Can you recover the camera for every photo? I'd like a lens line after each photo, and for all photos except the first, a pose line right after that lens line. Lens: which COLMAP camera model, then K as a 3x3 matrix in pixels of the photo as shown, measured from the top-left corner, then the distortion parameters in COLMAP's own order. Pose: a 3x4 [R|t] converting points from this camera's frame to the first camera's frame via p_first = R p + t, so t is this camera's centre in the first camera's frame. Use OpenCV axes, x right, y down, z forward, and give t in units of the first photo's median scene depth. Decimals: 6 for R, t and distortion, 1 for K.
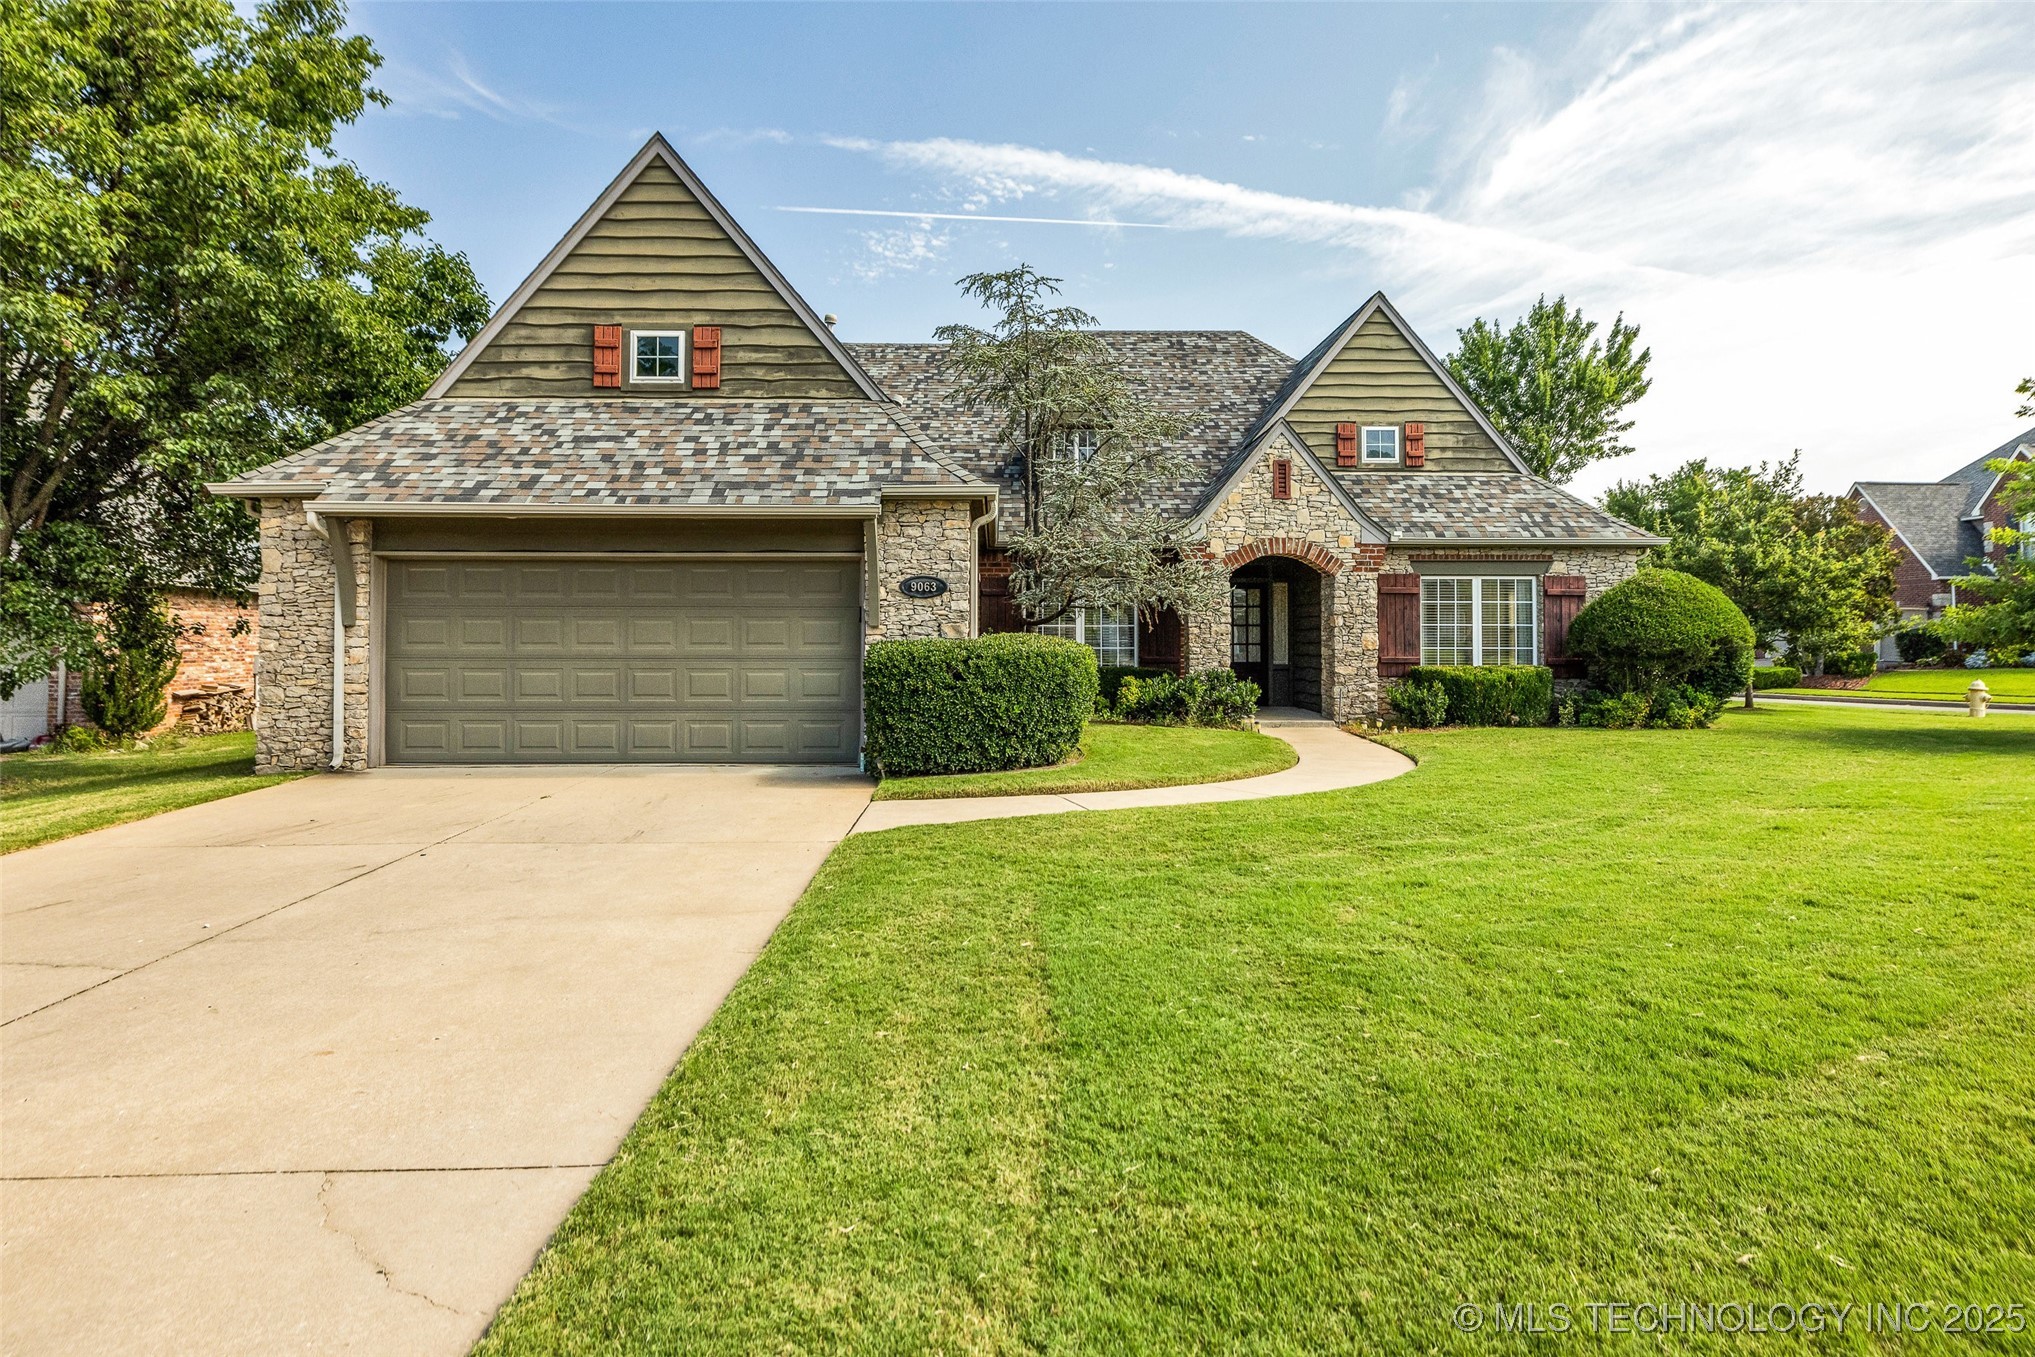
lens RADIAL K [[1116.2, 0, 1024.4], [0, 1116.2, 608.9], [0, 0, 1]] dist [0.001319, -0.000013]
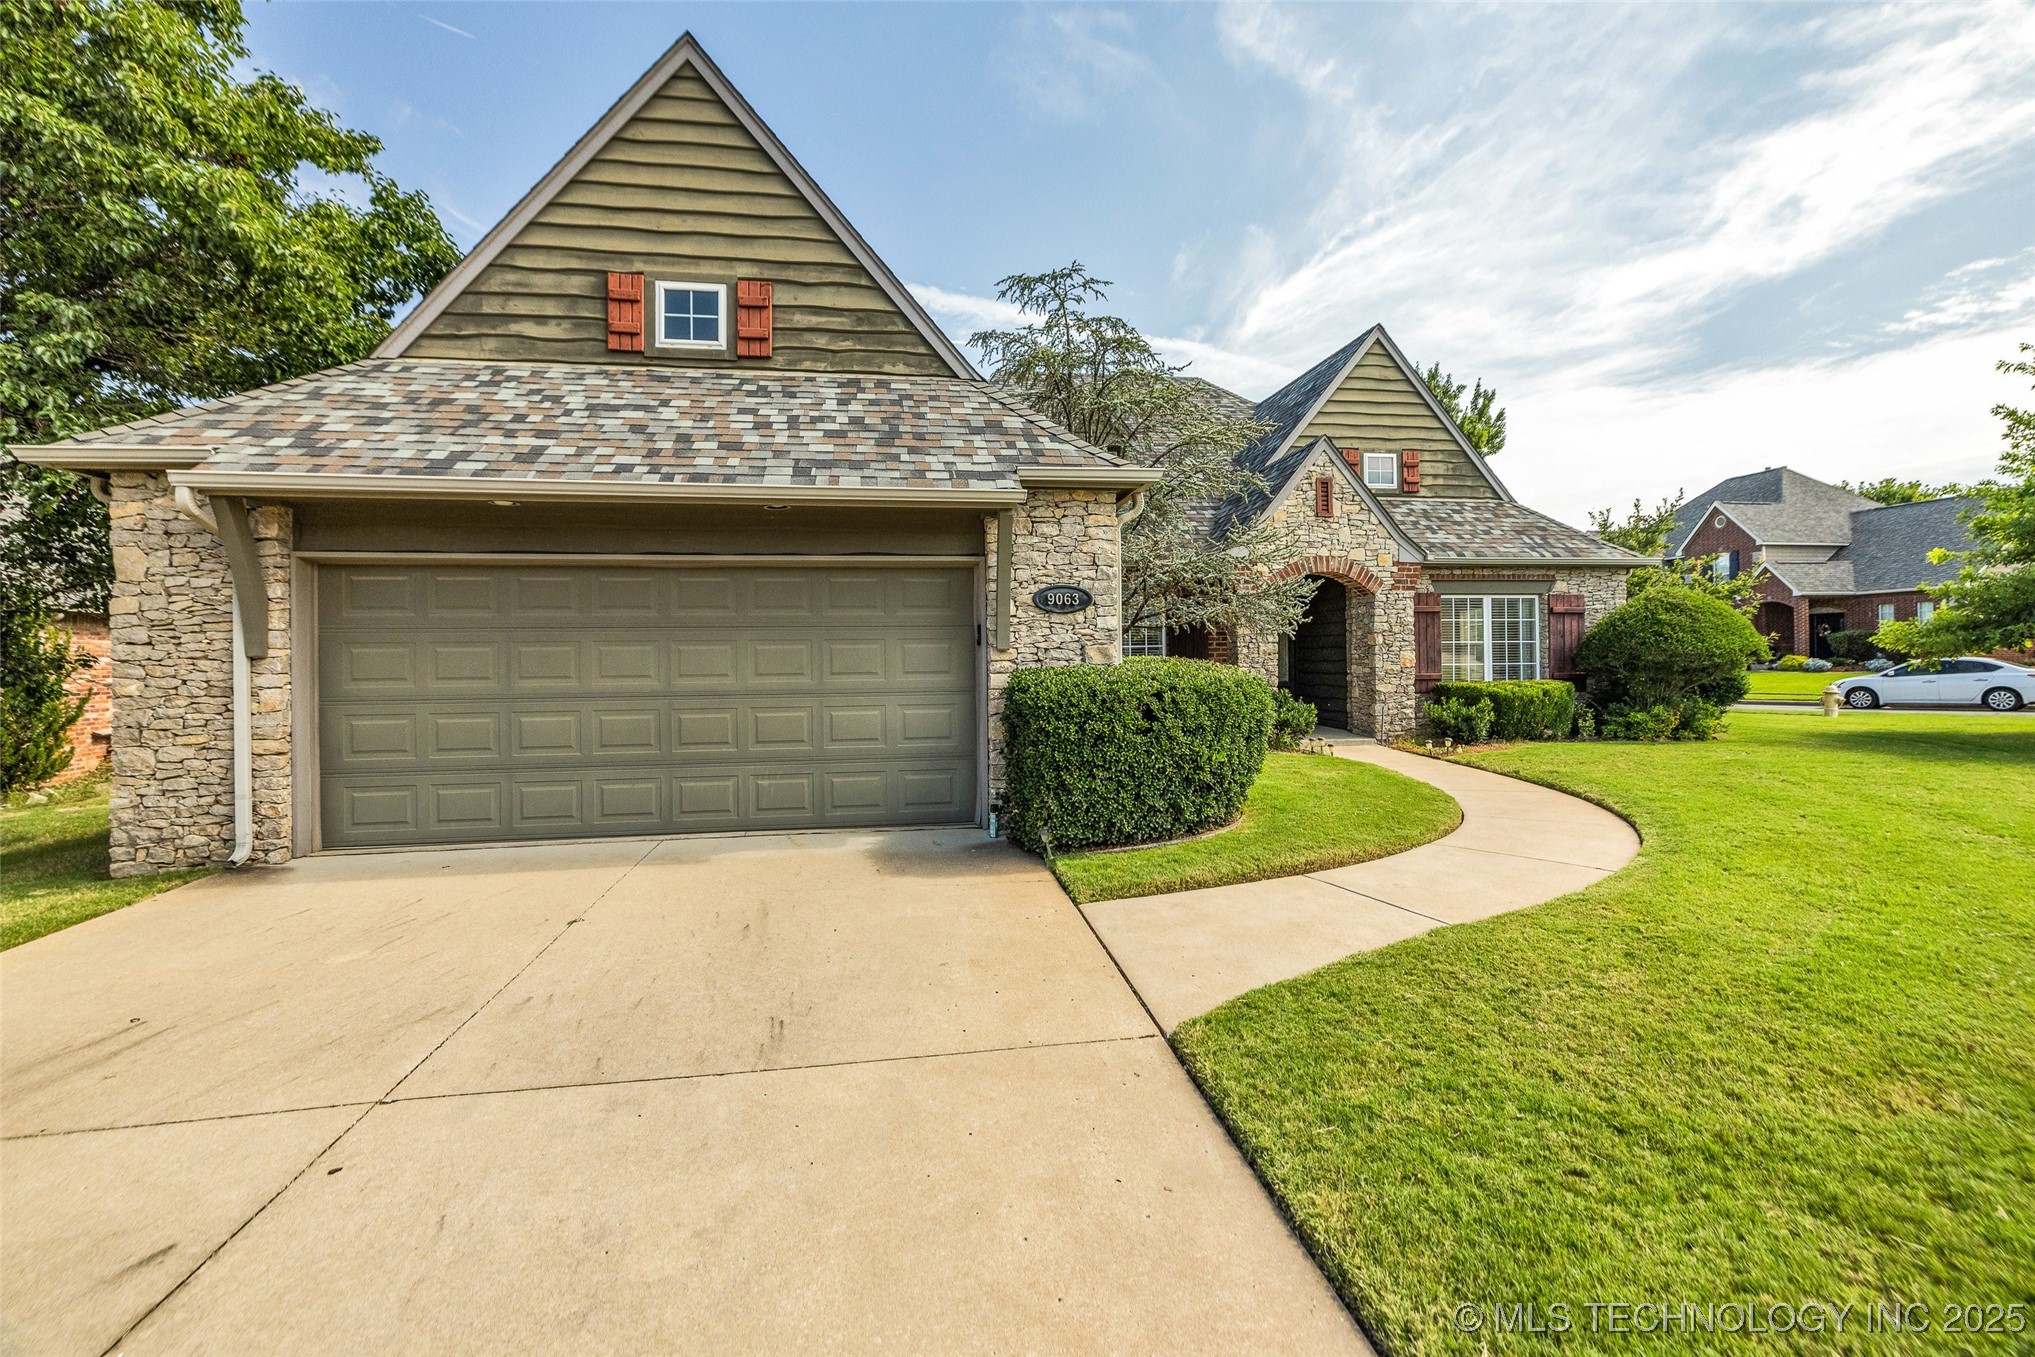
lens RADIAL K [[845.5, 0, 1017.1], [0, 845.5, 648.7], [0, 0, 1]] dist [-0.001206, 0.000079]
pose [[0.991511, -0.010877, 0.129568, -0.179489], [0.008619, 0.999801, 0.017973, 0.003716], [-0.129738, -0.016703, 0.991408, 0.368151]]
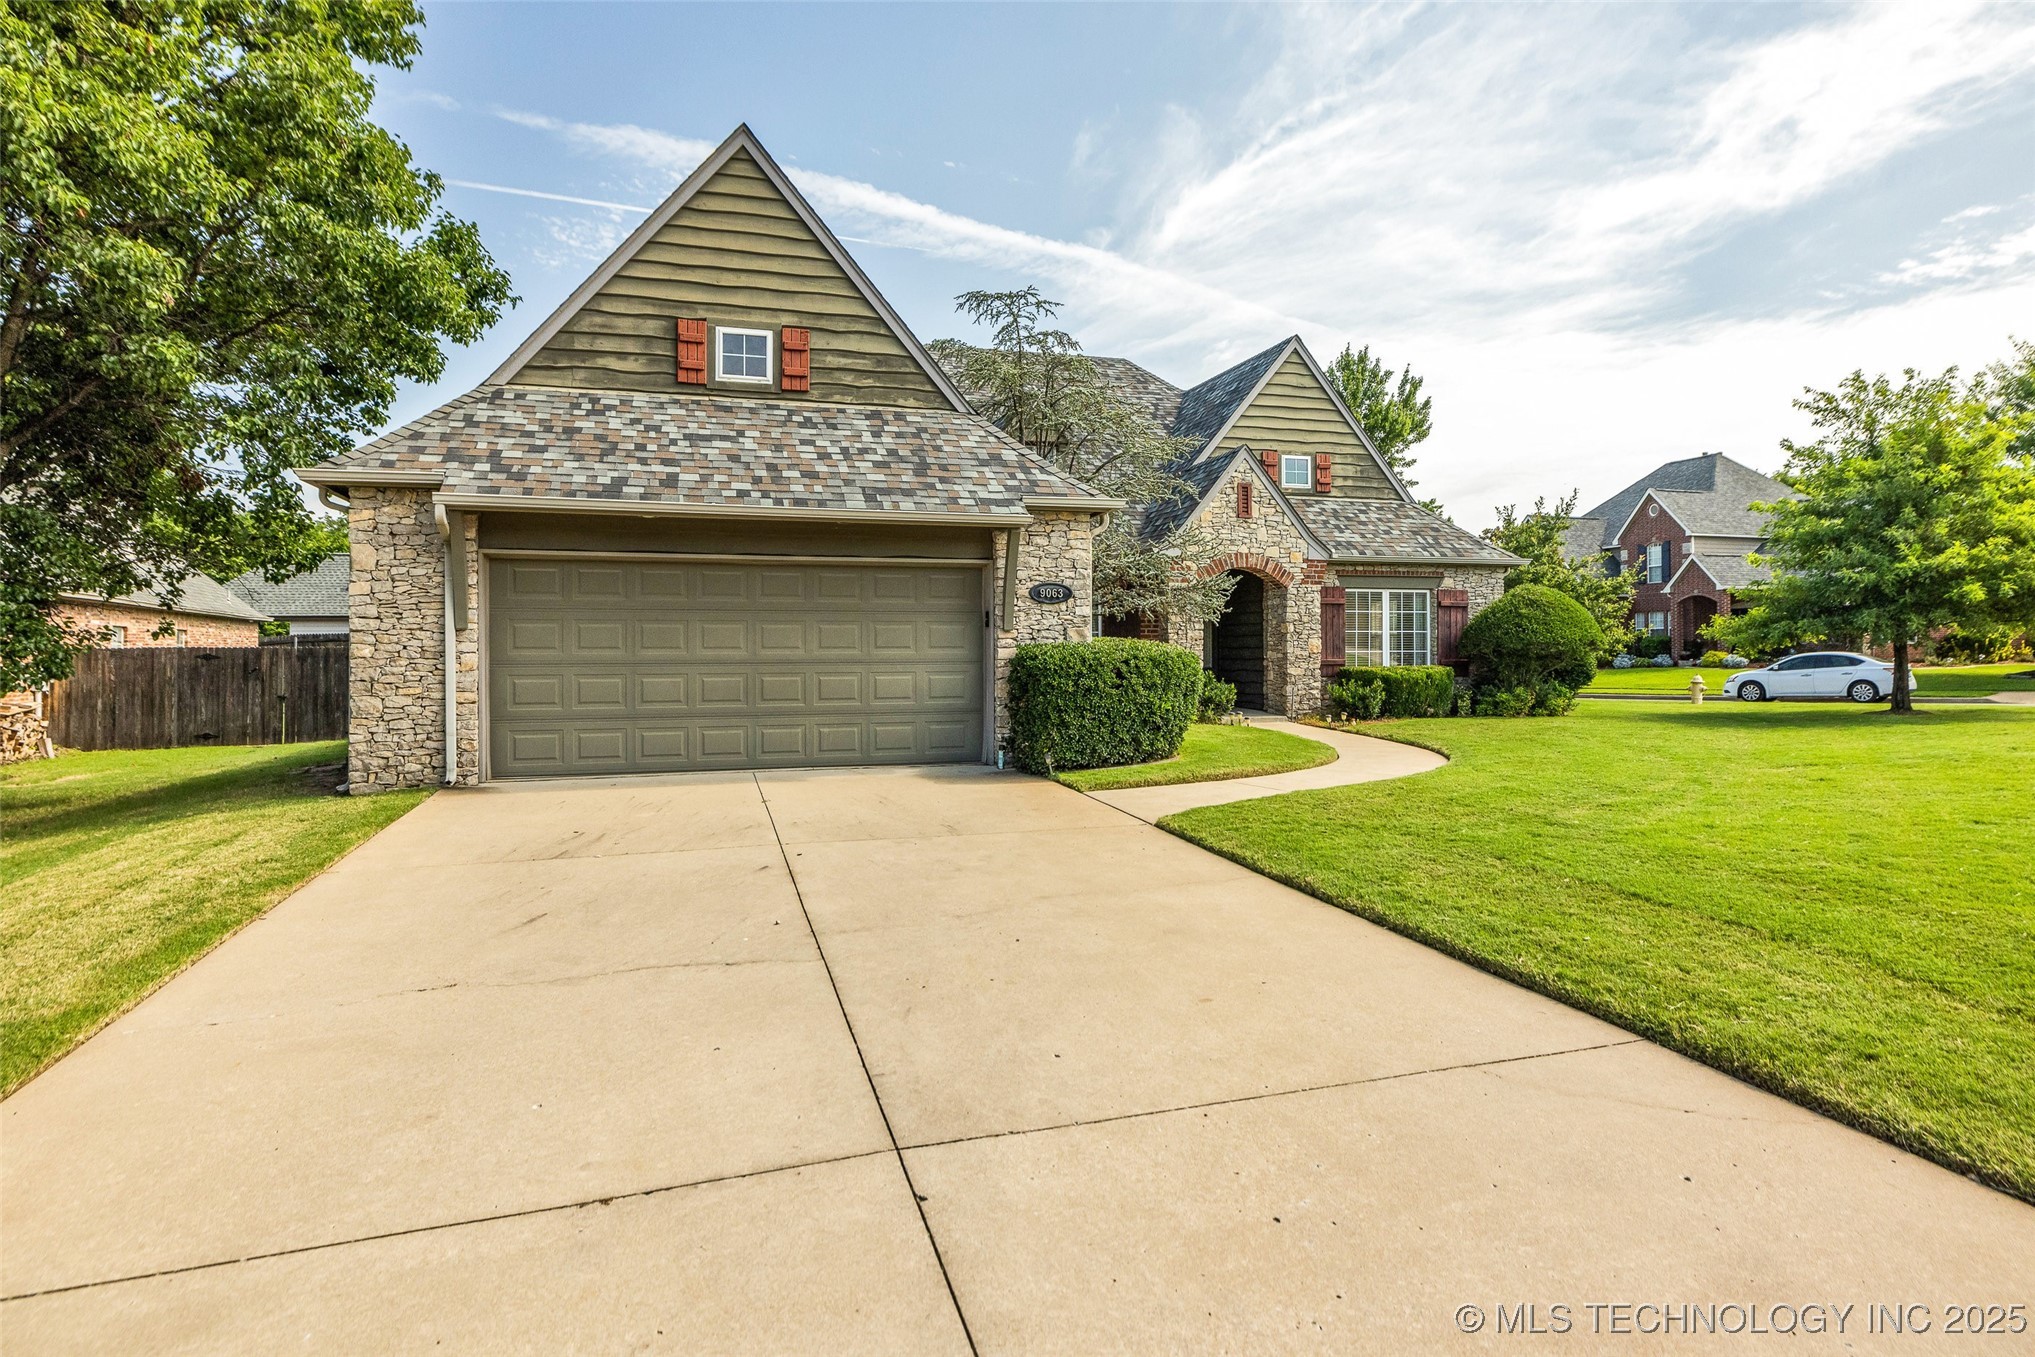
lens RADIAL K [[1093.8, 0, 1021.2], [0, 1093.8, 642.1], [0, 0, 1]] dist [0.003478, 0.000144]
pose [[0.964048, -0.002311, 0.265718, -0.352542], [-0.003132, 0.999794, 0.020060, 0.005290], [-0.265710, -0.020171, 0.963842, 0.006153]]
